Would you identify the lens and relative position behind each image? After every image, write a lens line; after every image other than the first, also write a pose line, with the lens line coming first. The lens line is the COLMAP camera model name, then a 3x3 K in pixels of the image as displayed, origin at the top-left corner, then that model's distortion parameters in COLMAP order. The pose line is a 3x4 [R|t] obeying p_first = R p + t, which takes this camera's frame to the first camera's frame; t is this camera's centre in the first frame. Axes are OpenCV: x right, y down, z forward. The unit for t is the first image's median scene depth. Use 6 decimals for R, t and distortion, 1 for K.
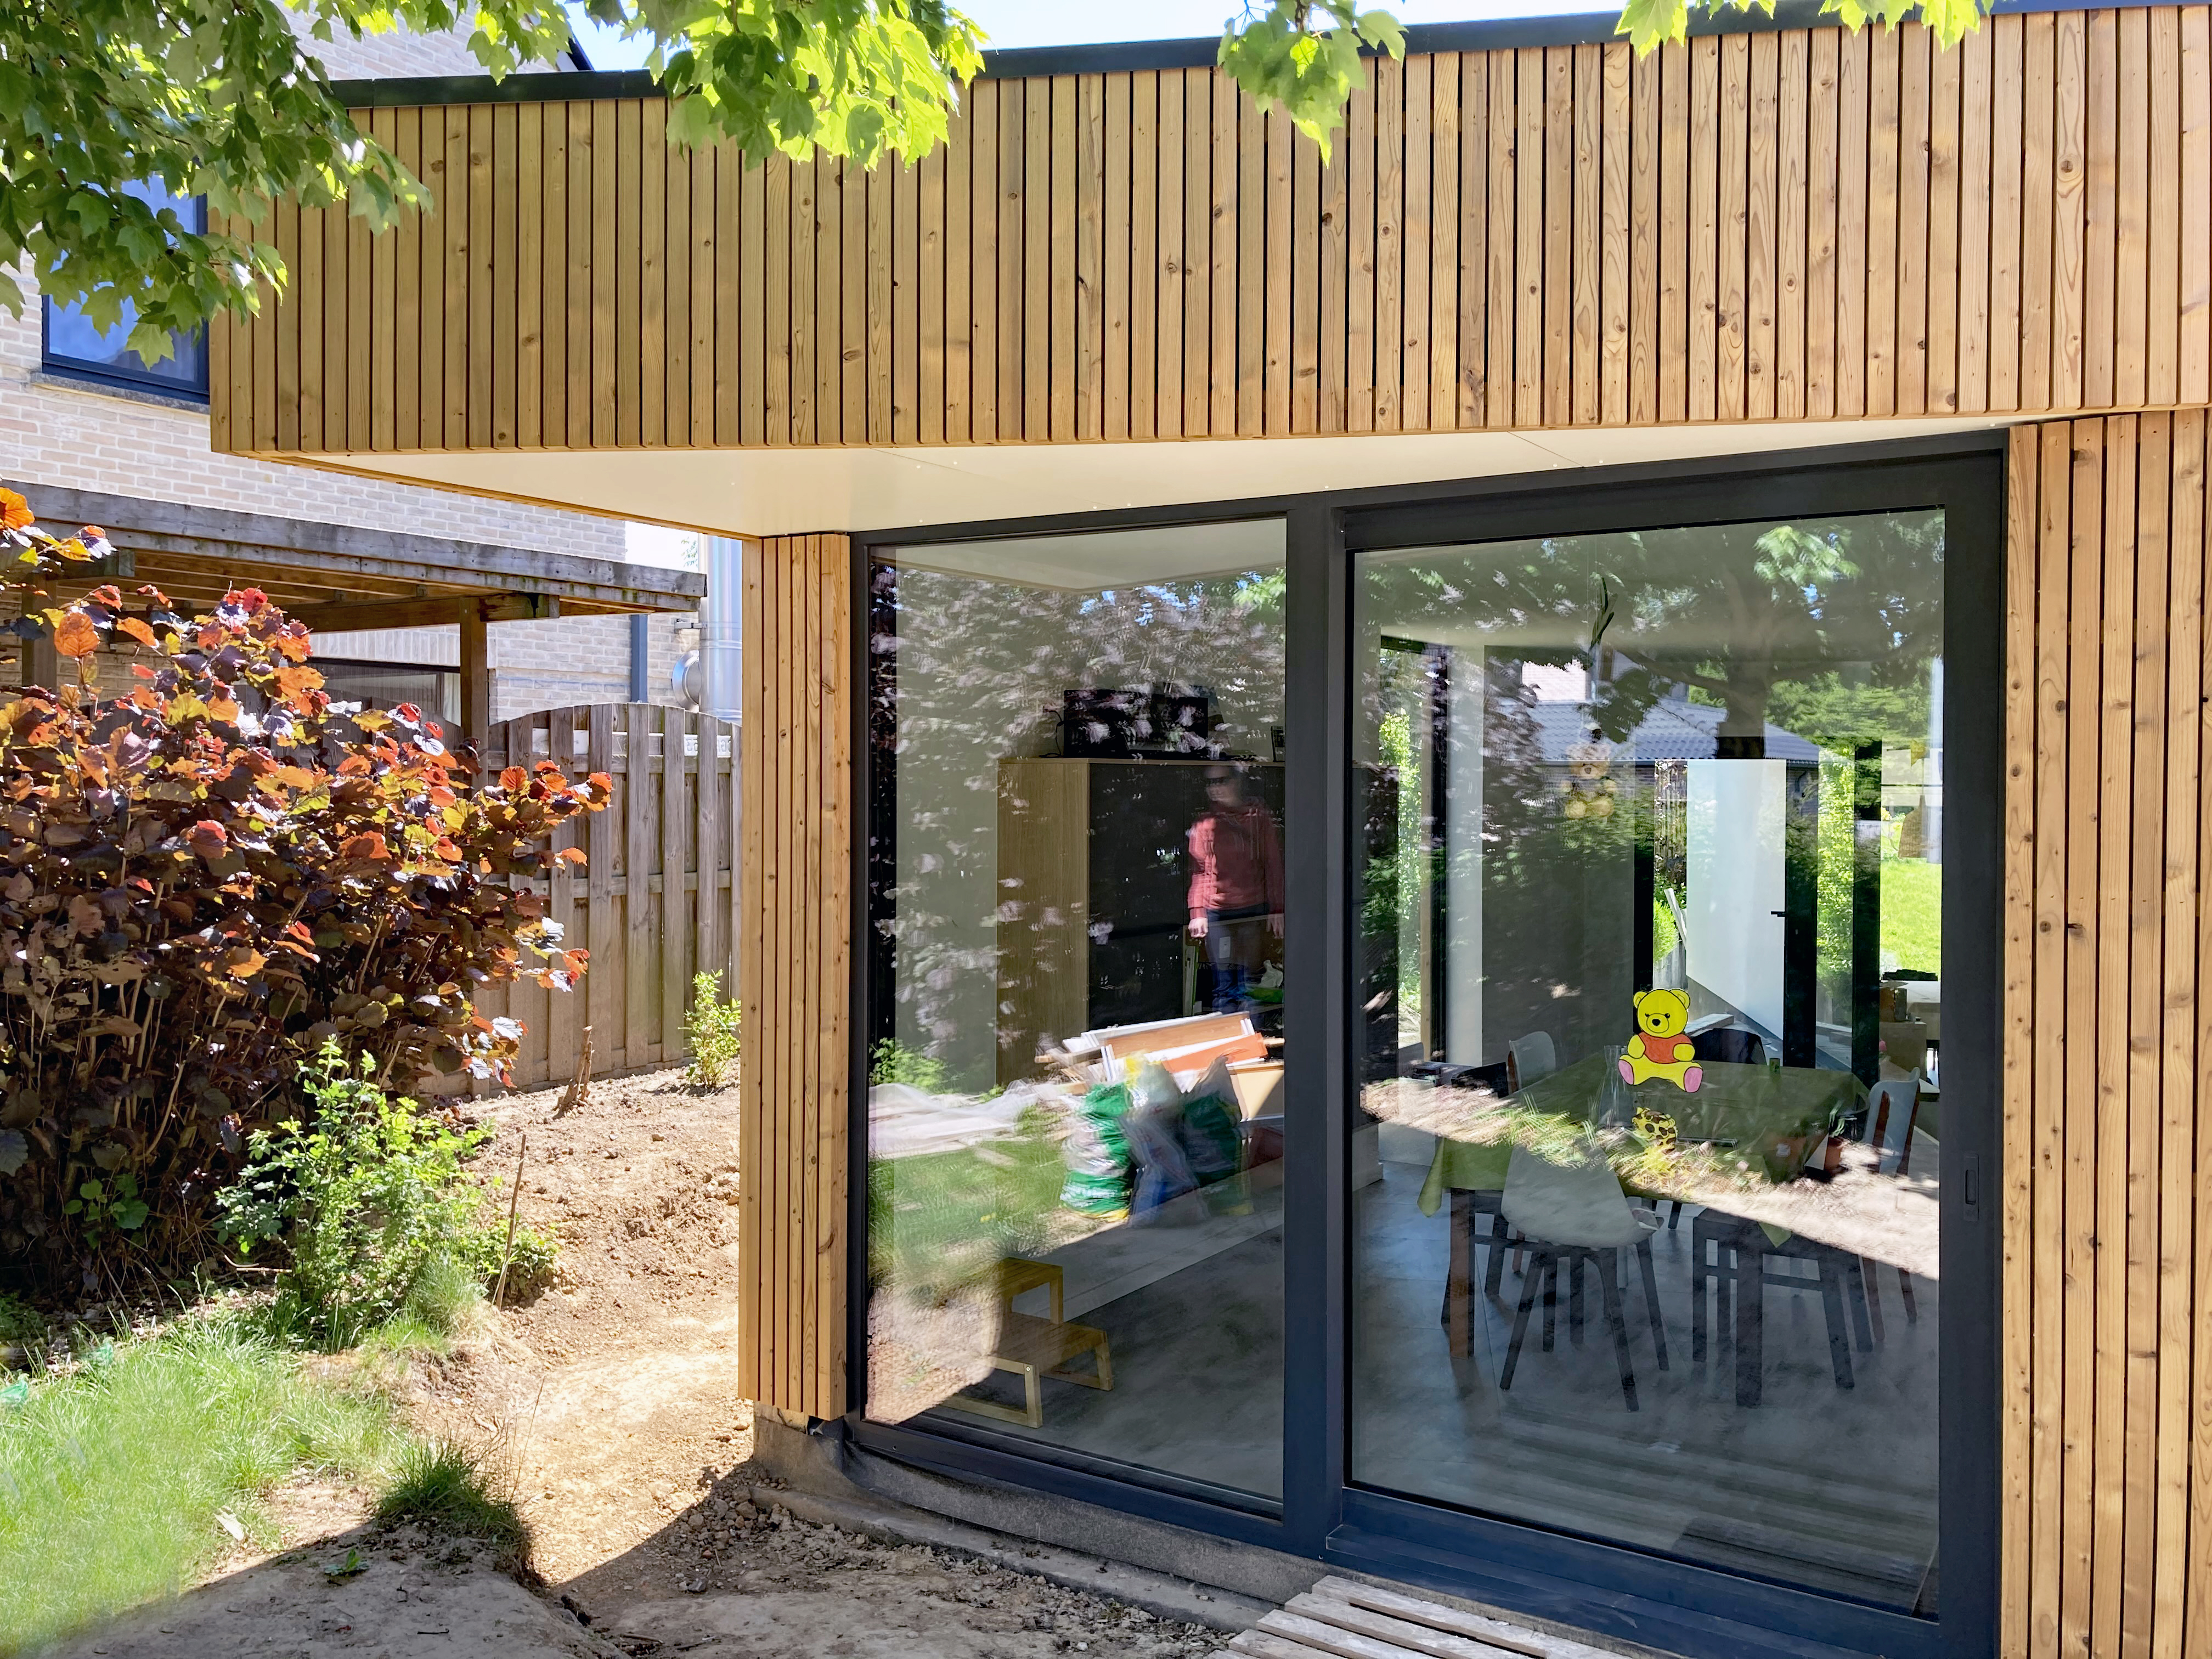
lens RADIAL K [[1872.6, 0, 1173.8], [0, 1872.6, 824.8], [0, 0, 1]] dist [0.020306, 0.008612]
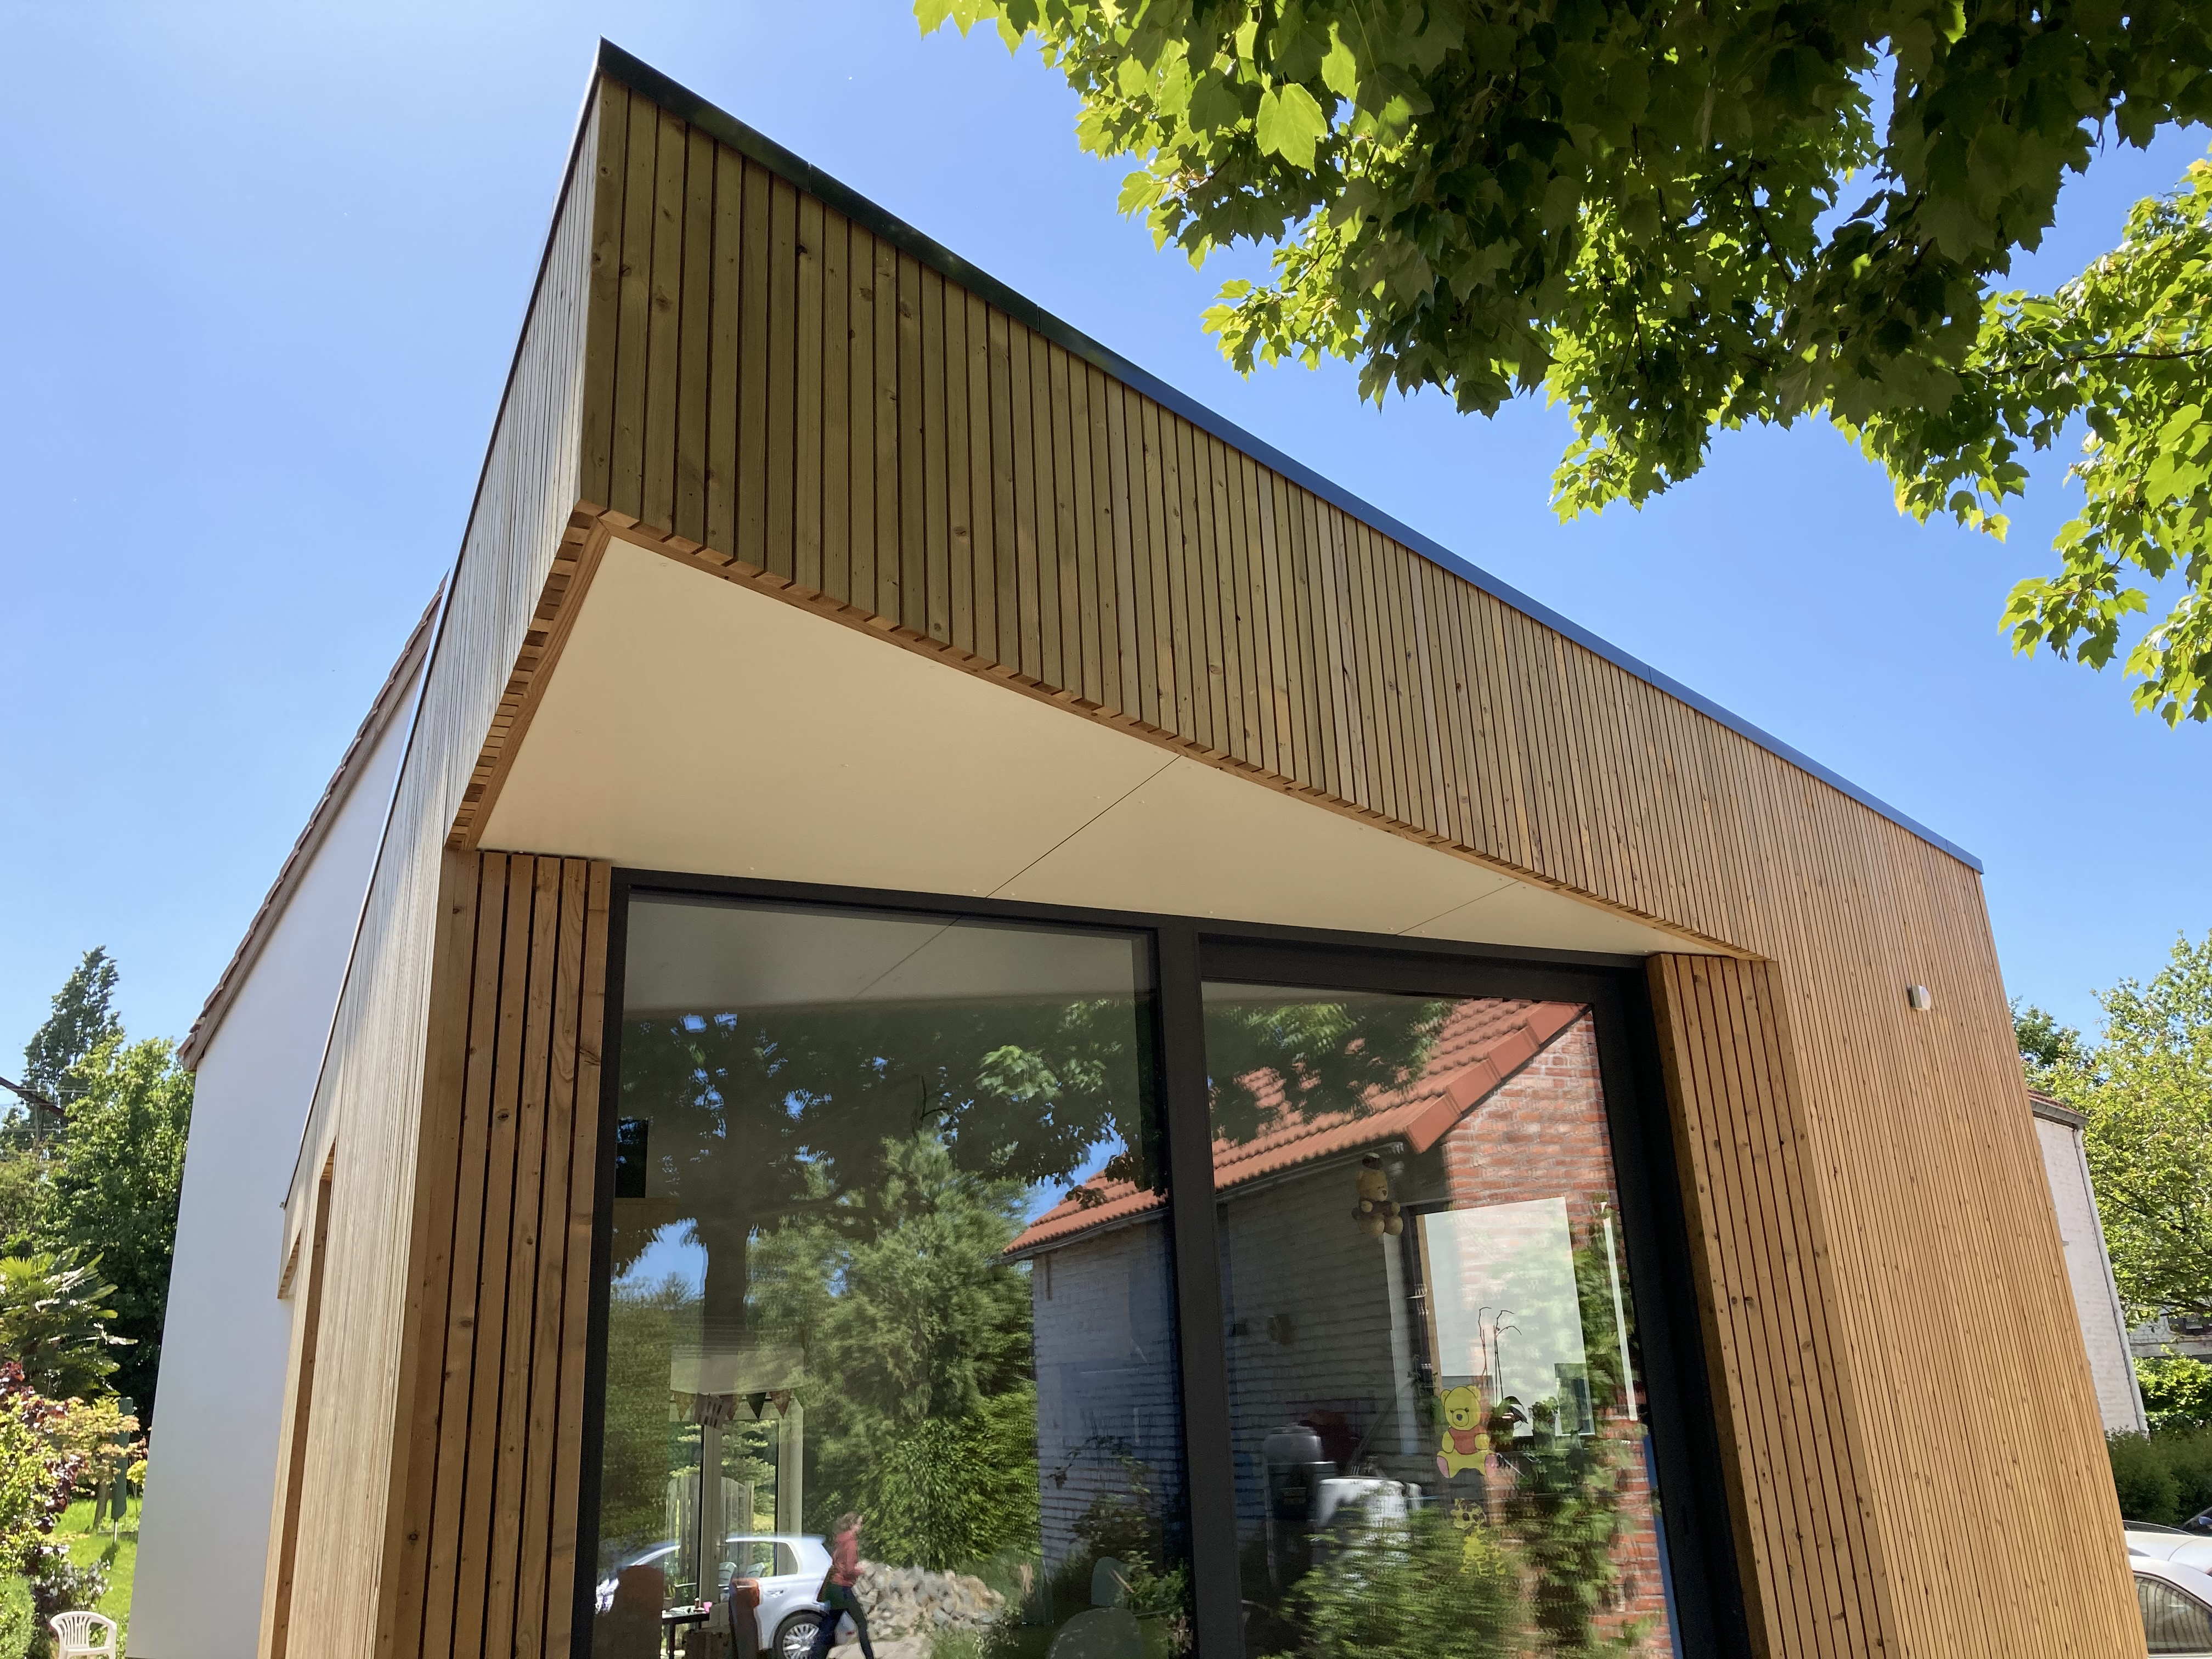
lens RADIAL K [[1872.6, 0, 1173.8], [0, 1872.6, 824.8], [0, 0, 1]] dist [0.020306, 0.008612]
pose [[0.525813, 0.234254, 0.817708, -0.924004], [0.071713, 0.945699, -0.317034, 0.124198], [-0.847572, 0.225341, 0.480462, 0.563671]]
